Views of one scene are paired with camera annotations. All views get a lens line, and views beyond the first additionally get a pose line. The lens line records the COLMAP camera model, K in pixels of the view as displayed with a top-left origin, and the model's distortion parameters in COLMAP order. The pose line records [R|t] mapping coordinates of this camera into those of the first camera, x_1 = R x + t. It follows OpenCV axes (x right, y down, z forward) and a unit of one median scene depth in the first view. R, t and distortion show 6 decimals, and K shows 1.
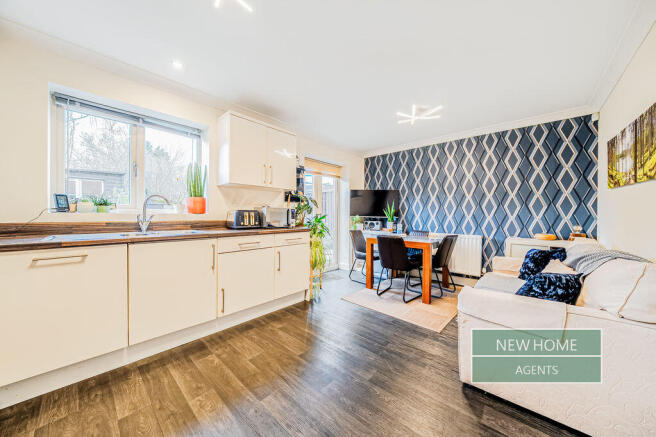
lens RADIAL K [[226.3, 0, 327.8], [0, 226.3, 216.4], [0, 0, 1]] dist [0.000094, -0.000026]
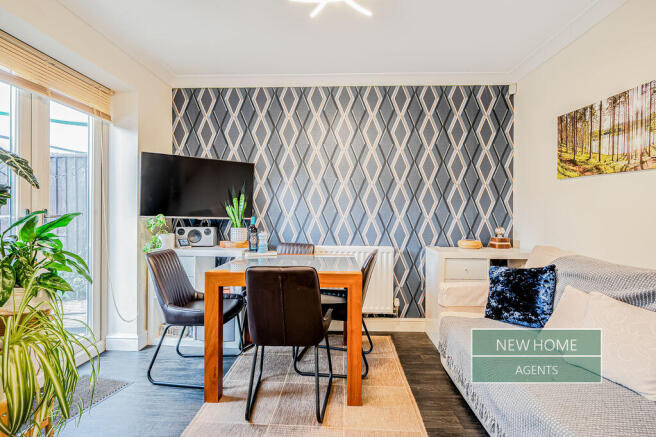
lens RADIAL K [[320.3, 0, 328.5], [0, 320.3, 214.1], [0, 0, 1]] dist [-0.001396, -0.000041]
pose [[0.758737, -0.002723, 0.651391, -0.025420], [0.004251, 0.999991, -0.000771, -0.004046], [-0.651383, 0.003354, 0.758742, 0.431580]]
